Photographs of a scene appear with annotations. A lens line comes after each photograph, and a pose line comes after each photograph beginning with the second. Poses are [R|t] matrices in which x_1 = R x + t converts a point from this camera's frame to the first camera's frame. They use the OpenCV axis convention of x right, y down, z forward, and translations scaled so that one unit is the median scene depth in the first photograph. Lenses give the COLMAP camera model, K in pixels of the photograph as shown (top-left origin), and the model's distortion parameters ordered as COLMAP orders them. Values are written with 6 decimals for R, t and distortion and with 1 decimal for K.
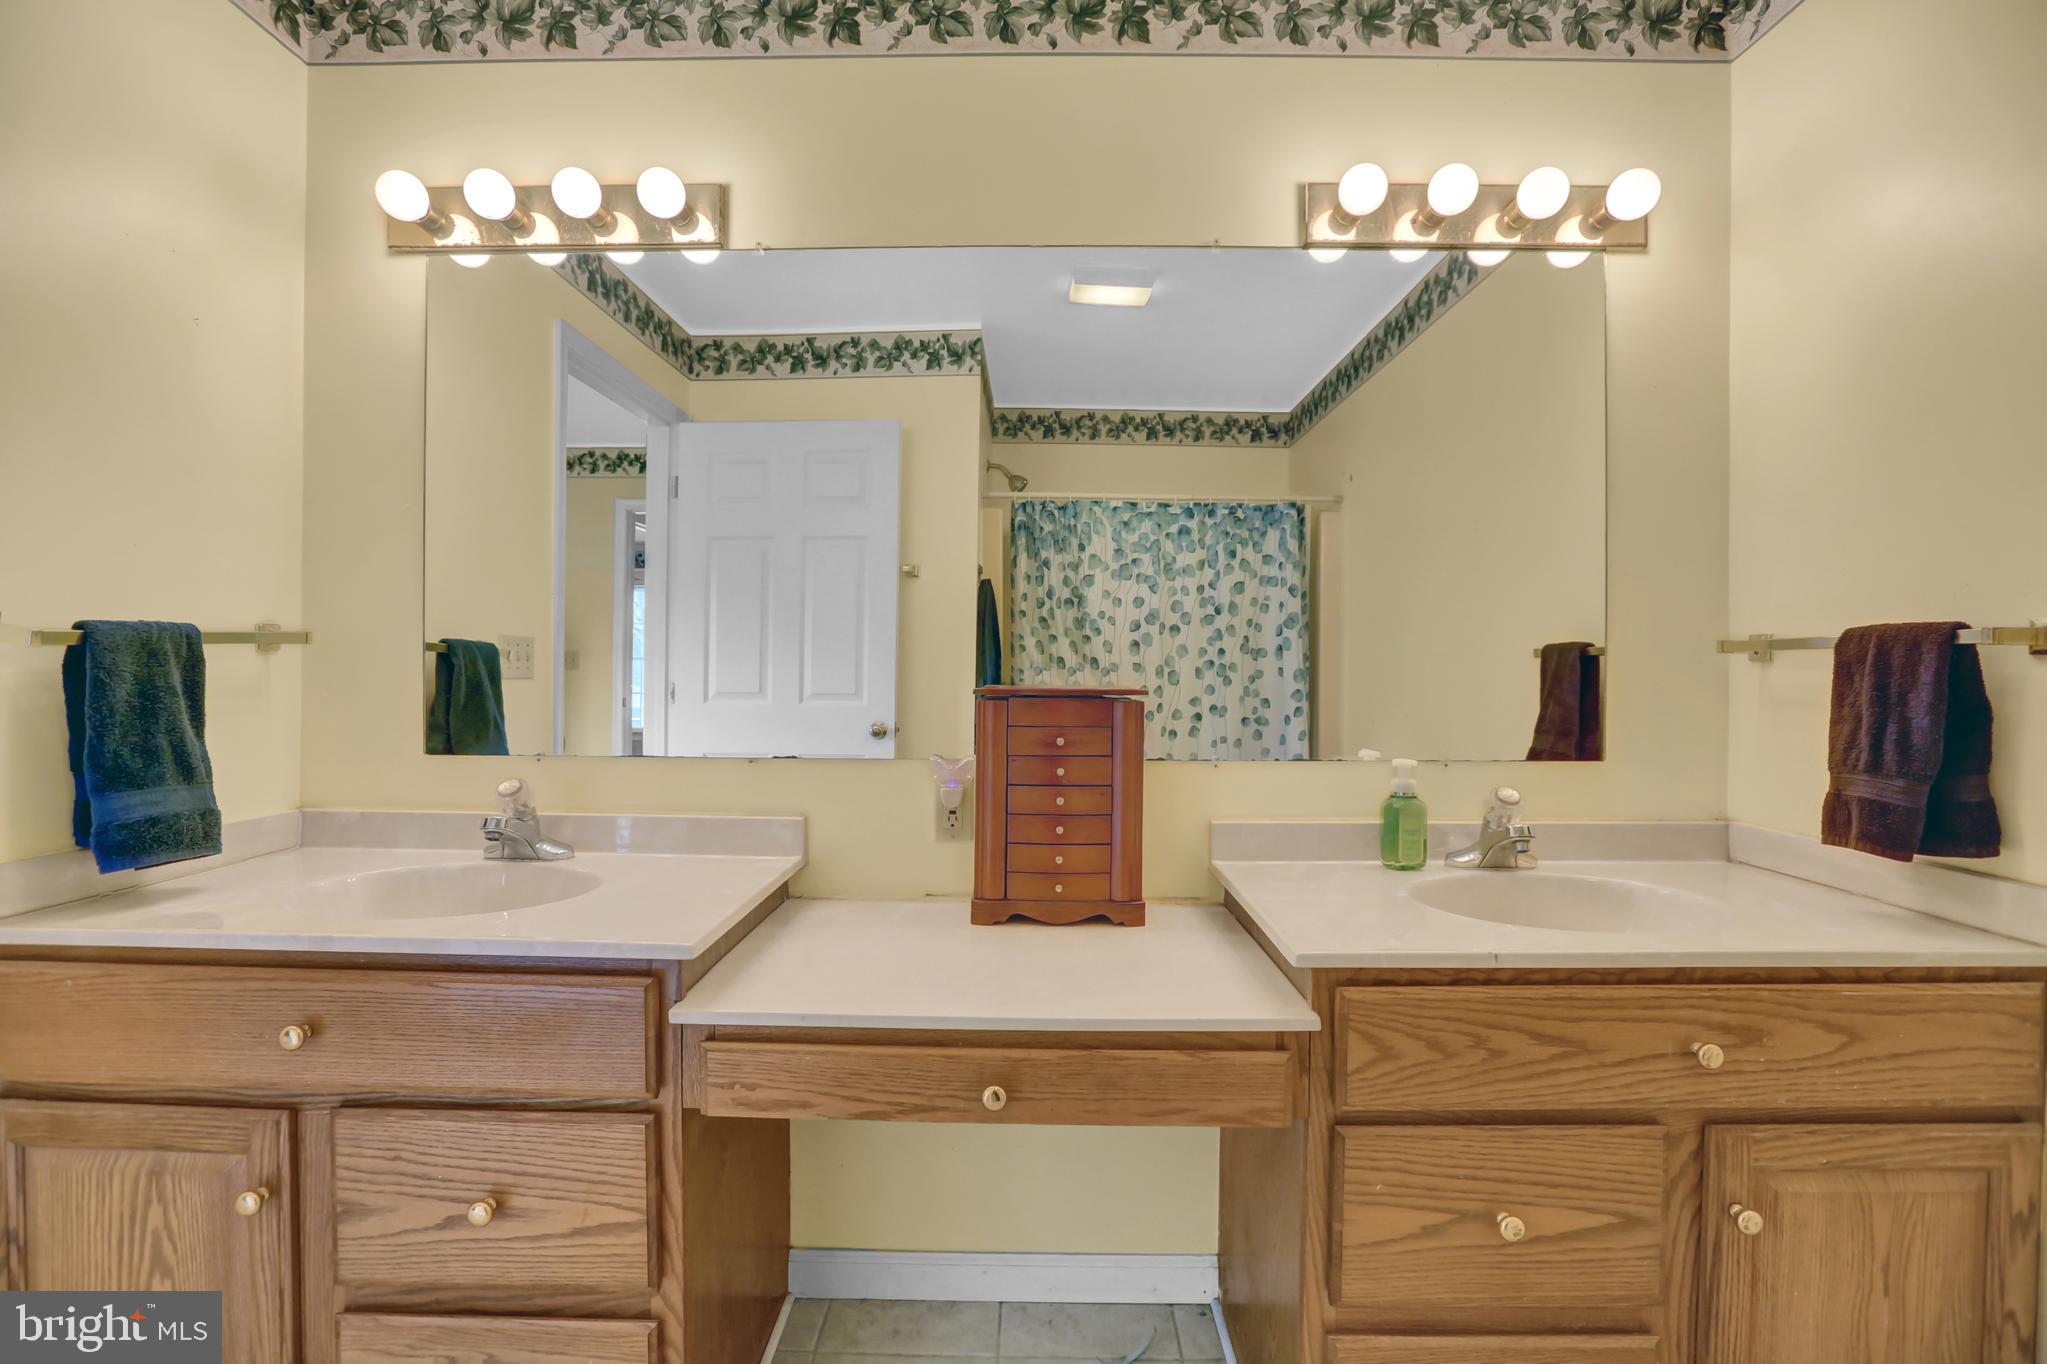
lens RADIAL K [[939.7, 0, 1019.7], [0, 939.7, 678.0], [0, 0, 1]] dist [-0.055508, 0.021495]
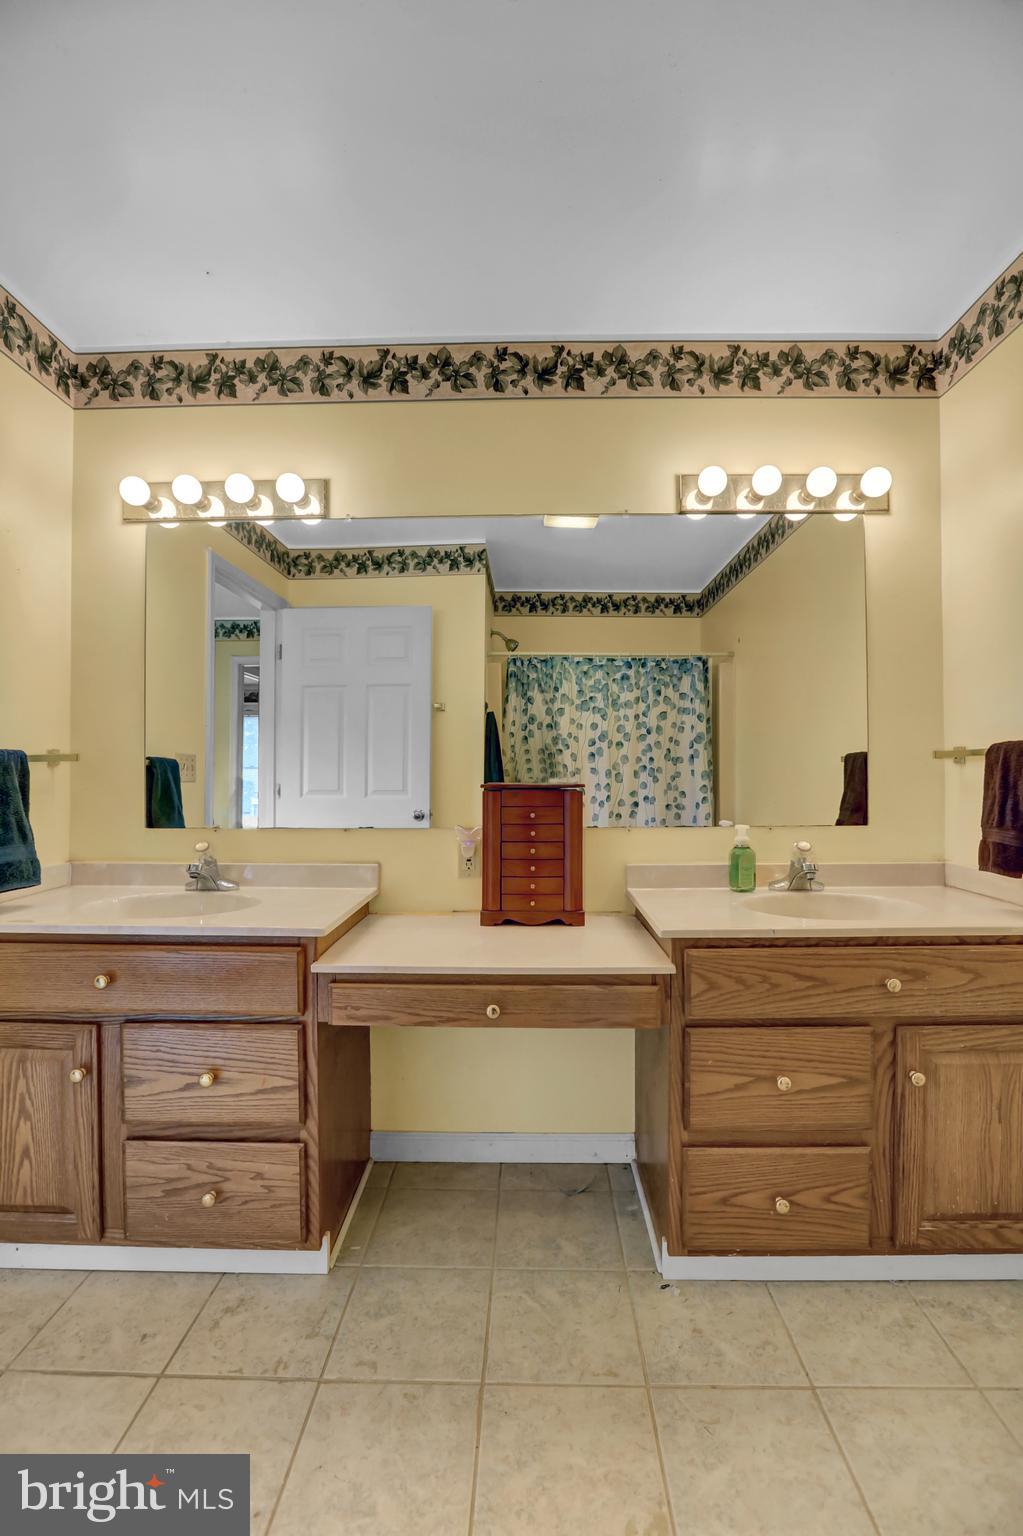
lens RADIAL K [[705.1, 0, 511.5], [0, 705.1, 768.0], [0, 0, 1]] dist [-0.055508, 0.021495]
pose [[0.999906, -0.009475, -0.009940, 0.018327], [0.009311, 0.999822, -0.016392, 0.003016], [0.010094, 0.016298, 0.999816, -0.256248]]
